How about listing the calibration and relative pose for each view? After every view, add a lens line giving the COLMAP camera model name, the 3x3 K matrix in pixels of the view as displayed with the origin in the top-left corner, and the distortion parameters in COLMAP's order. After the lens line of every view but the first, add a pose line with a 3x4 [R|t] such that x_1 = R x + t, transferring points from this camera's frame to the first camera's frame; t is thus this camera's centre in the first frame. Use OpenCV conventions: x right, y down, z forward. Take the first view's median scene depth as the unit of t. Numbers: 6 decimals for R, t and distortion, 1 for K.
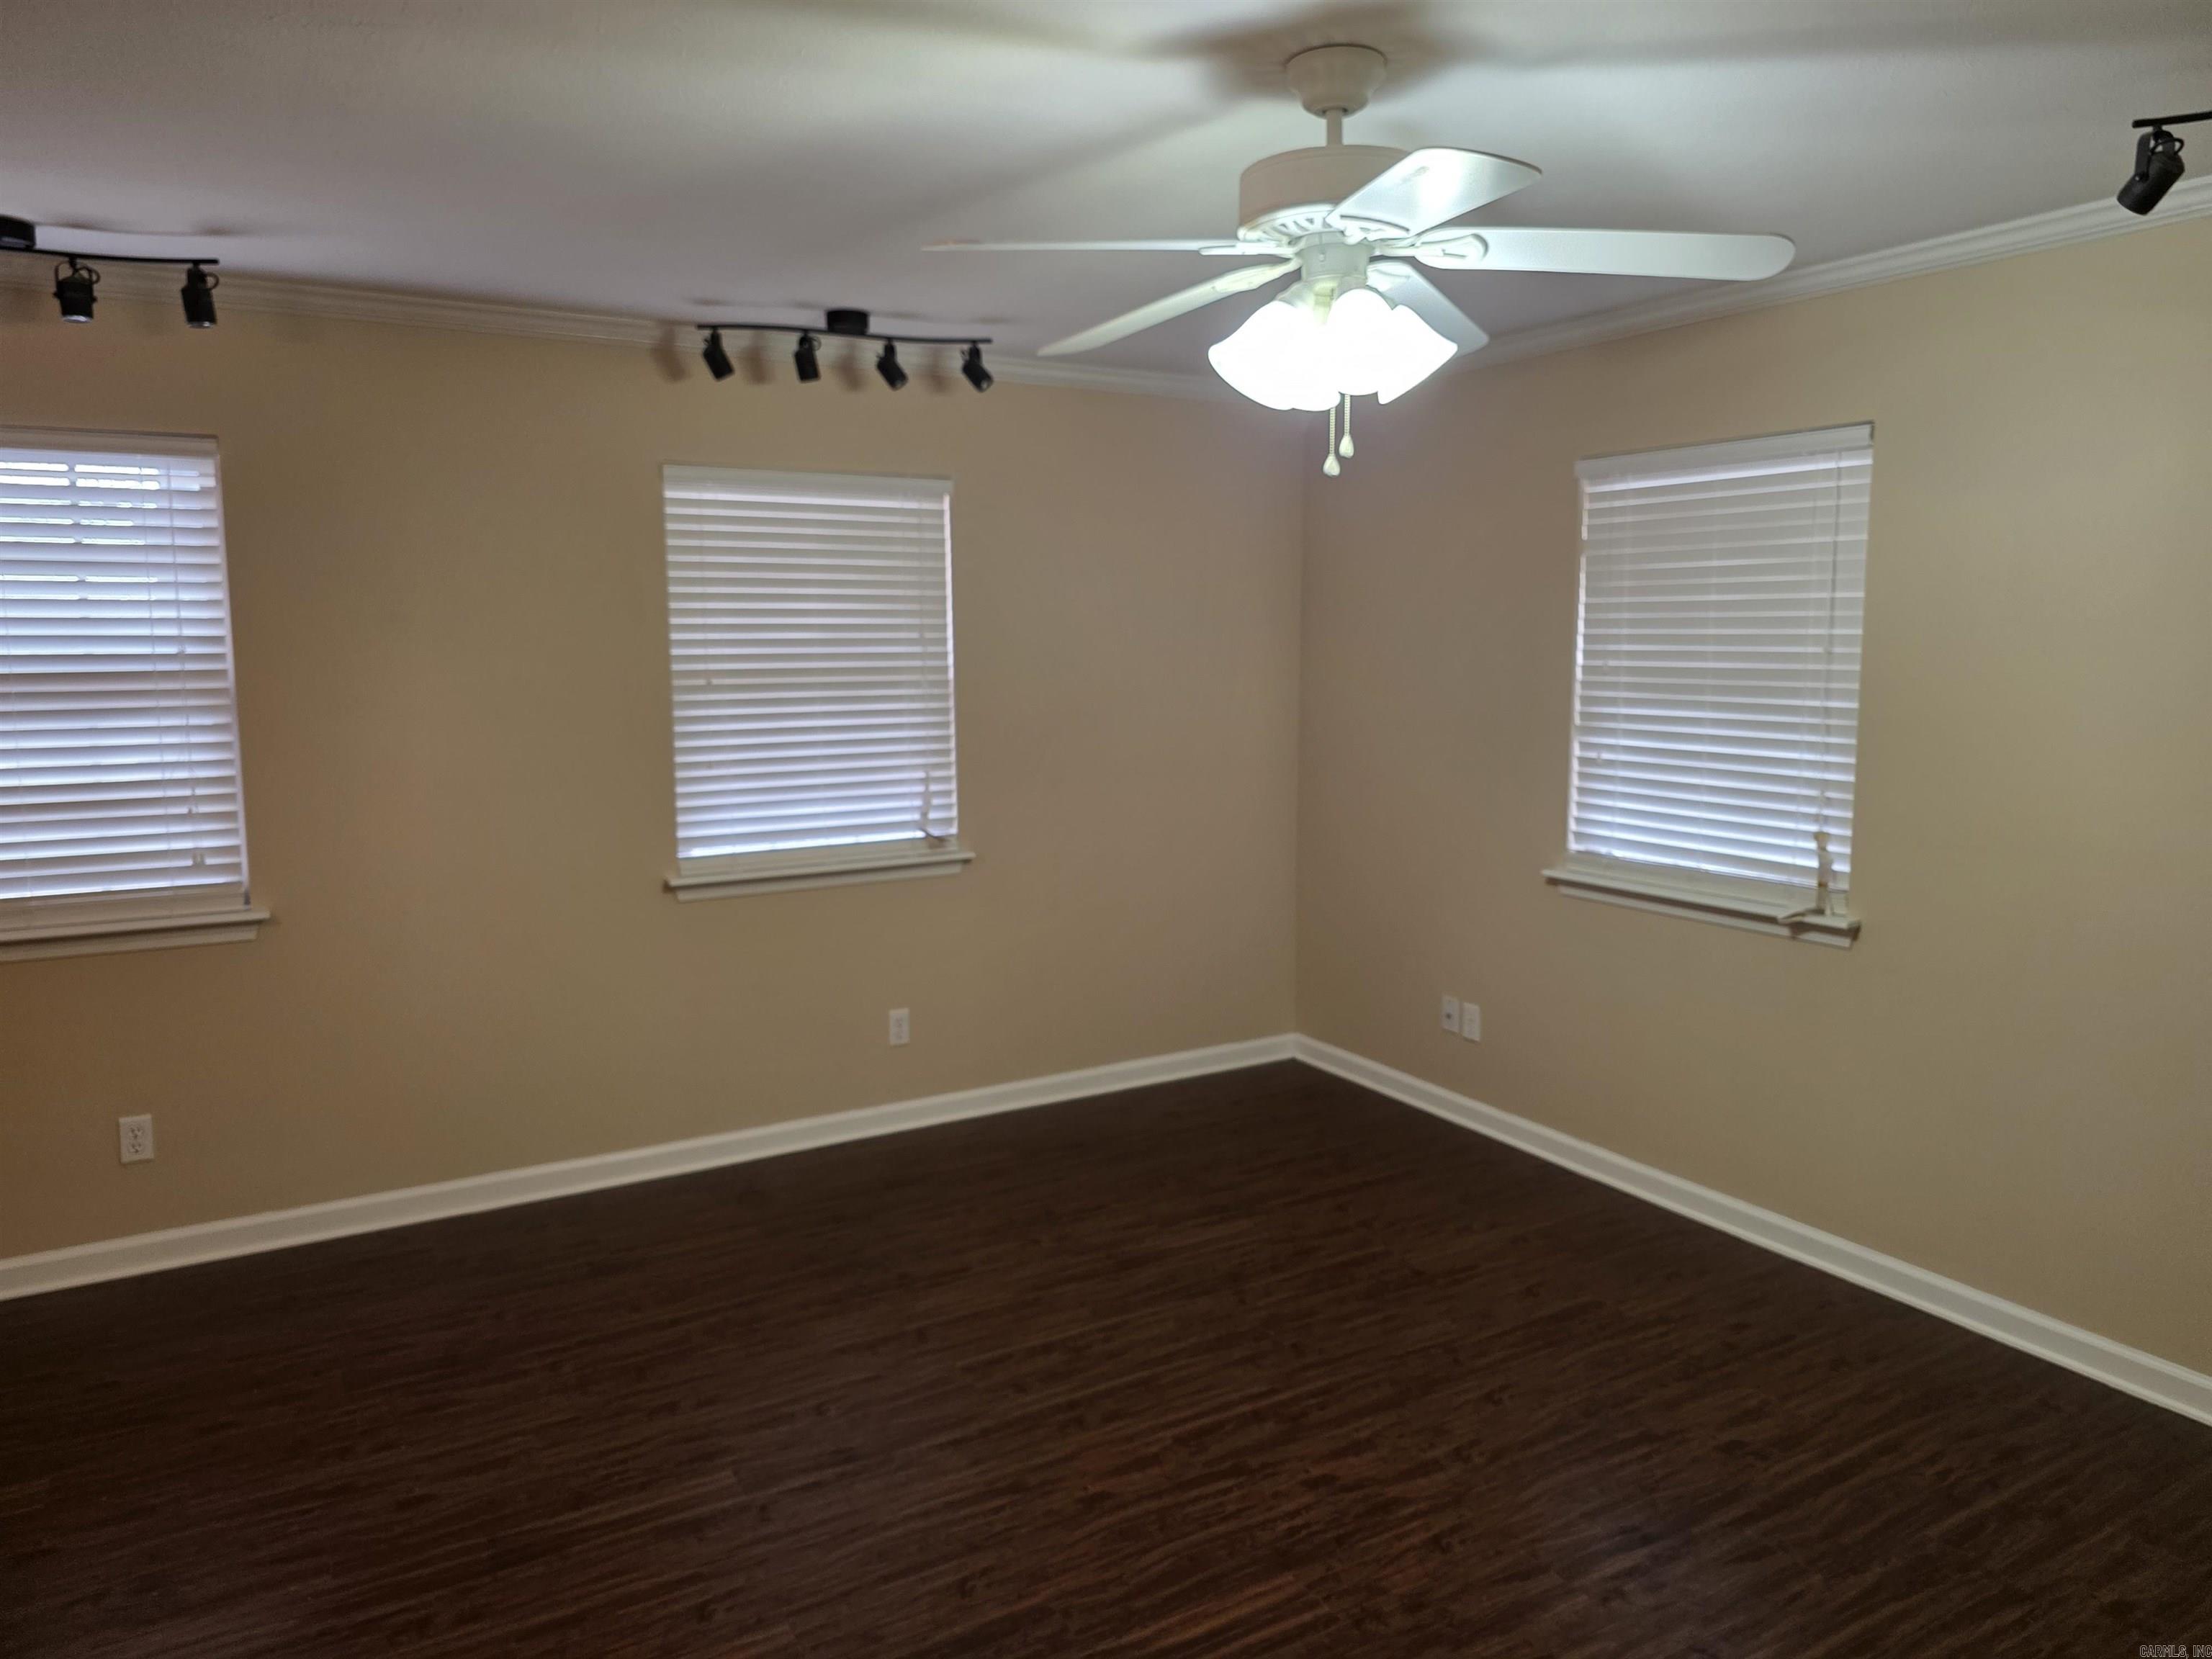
lens RADIAL K [[1480.3, 0, 1124.8], [0, 1480.3, 844.0], [0, 0, 1]] dist [0.050422, -0.037443]
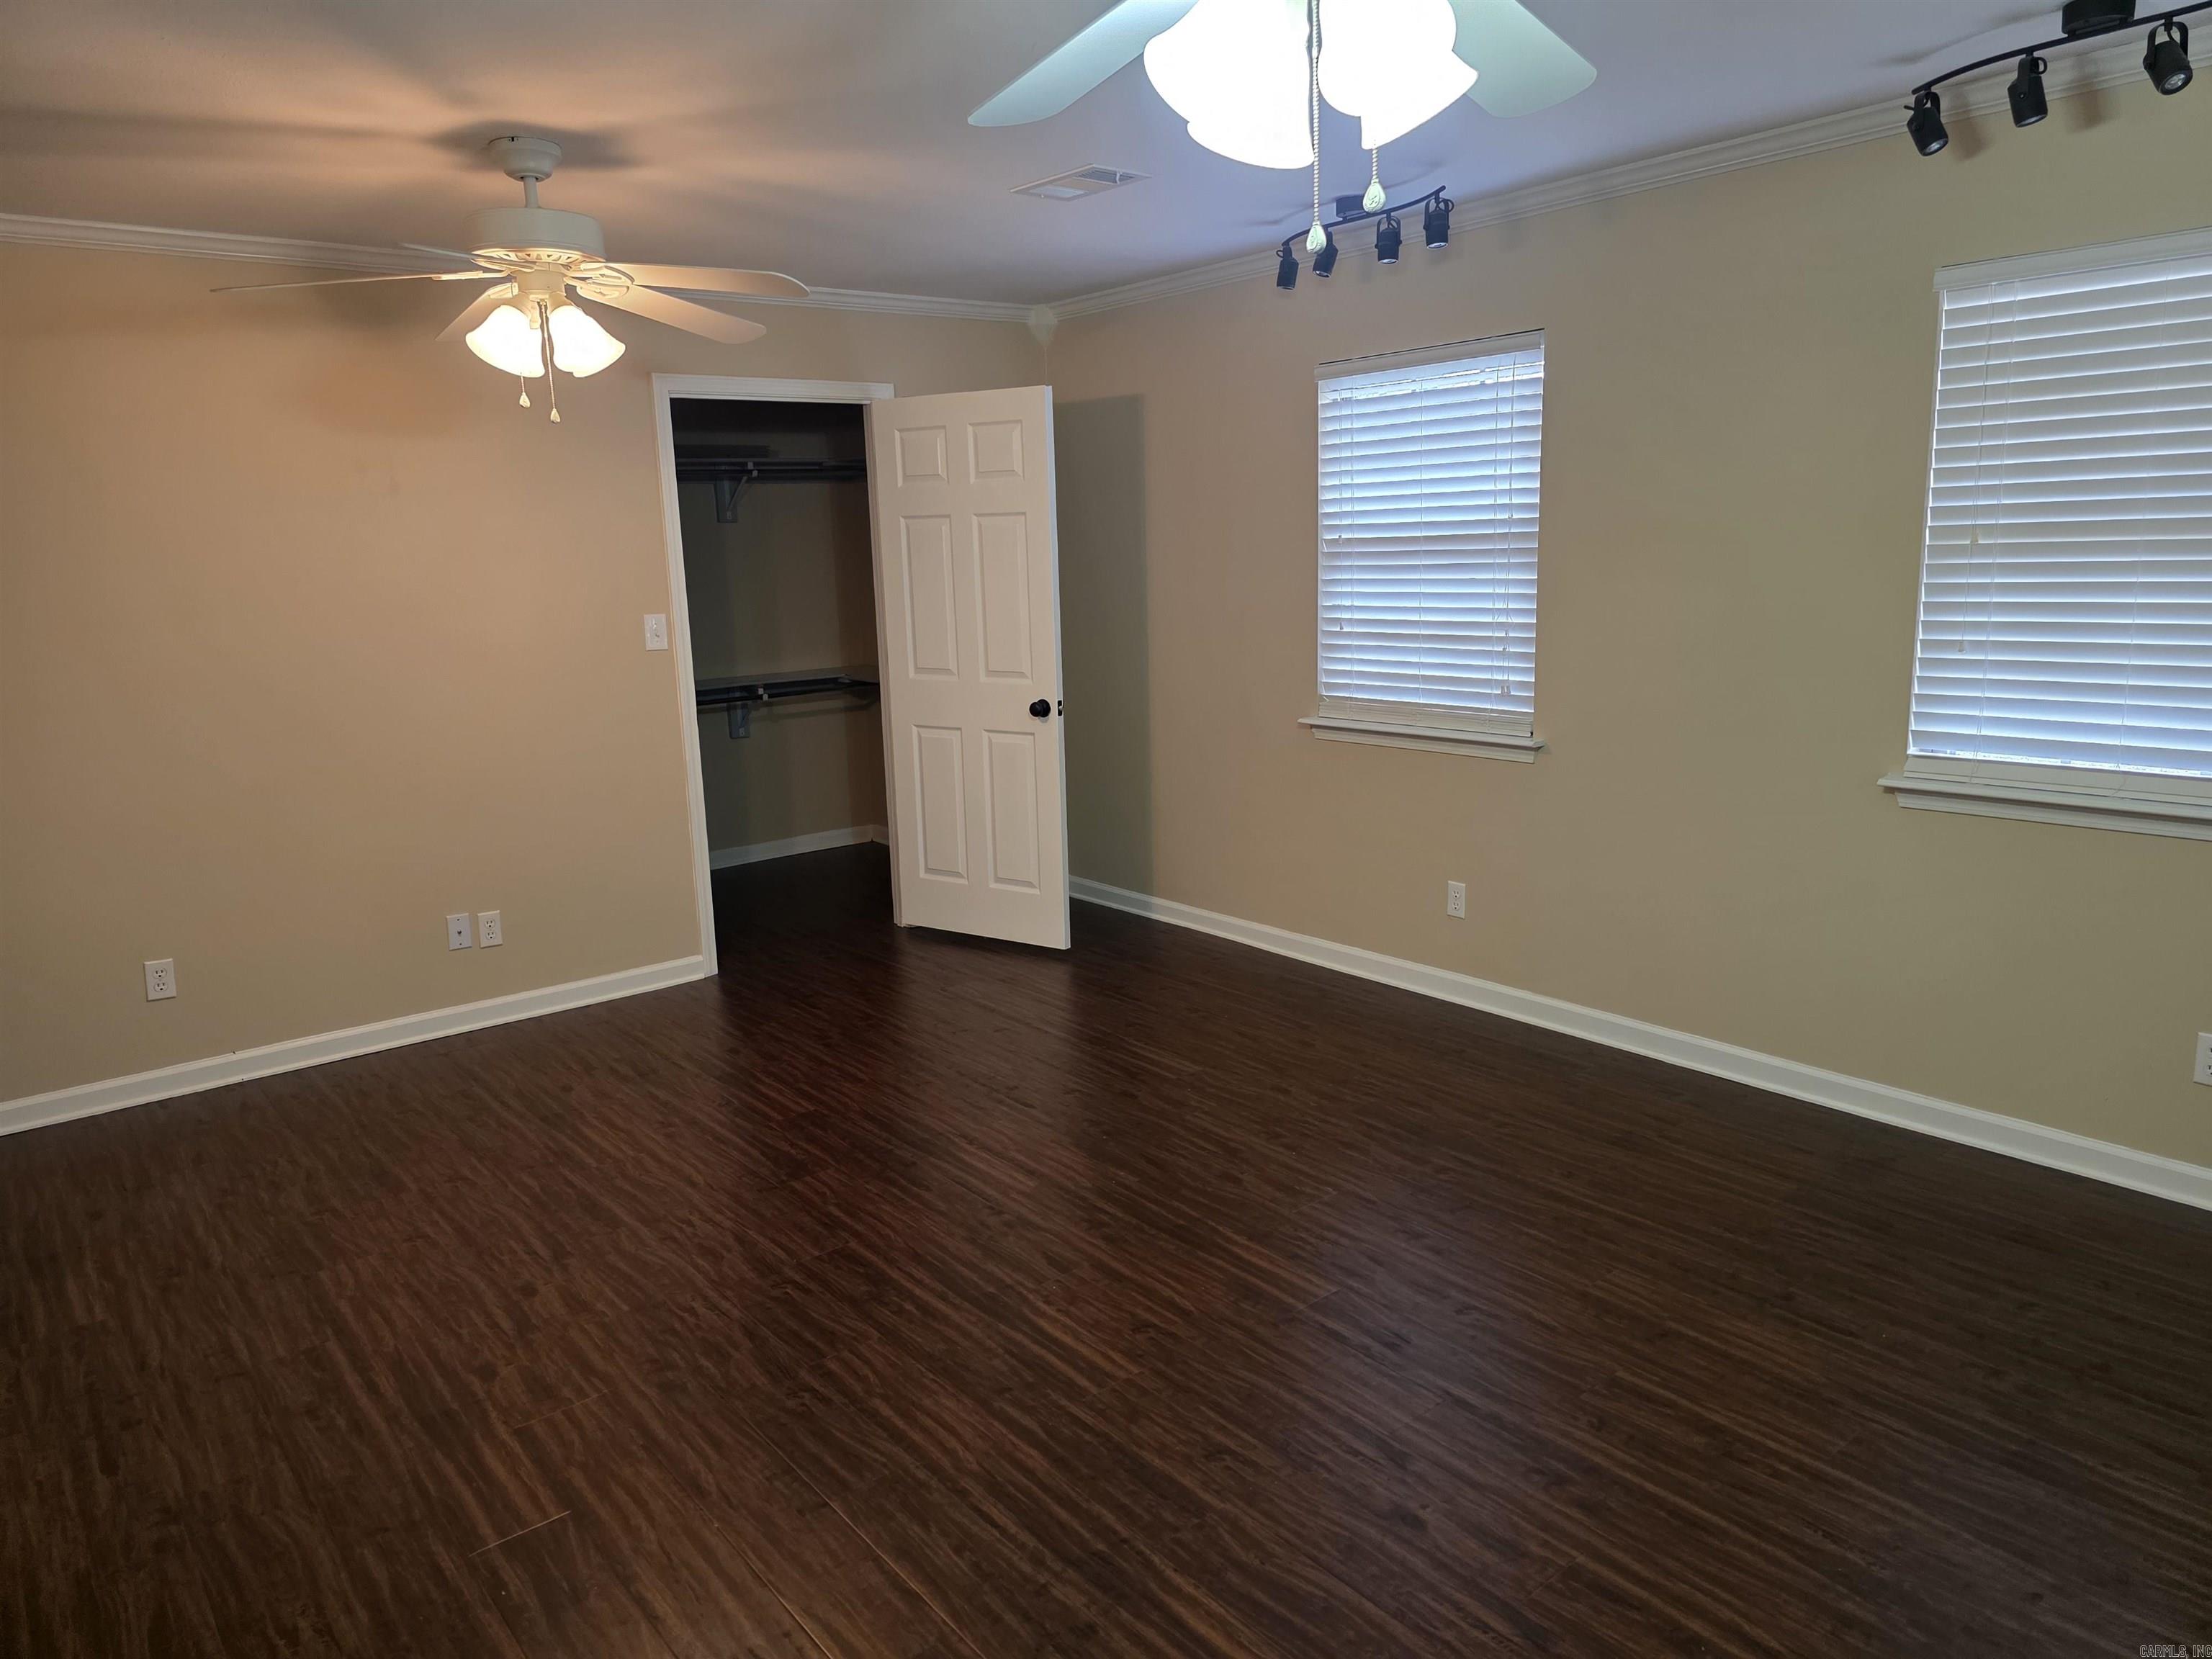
lens RADIAL K [[1480.3, 0, 1129.9], [0, 1480.3, 808.2], [0, 0, 1]] dist [0.050422, -0.037443]
pose [[0.153898, 0.173183, -0.972791, 0.651140], [-0.111772, 0.981252, 0.157006, -0.062323], [0.981745, 0.084568, 0.170369, 0.617791]]
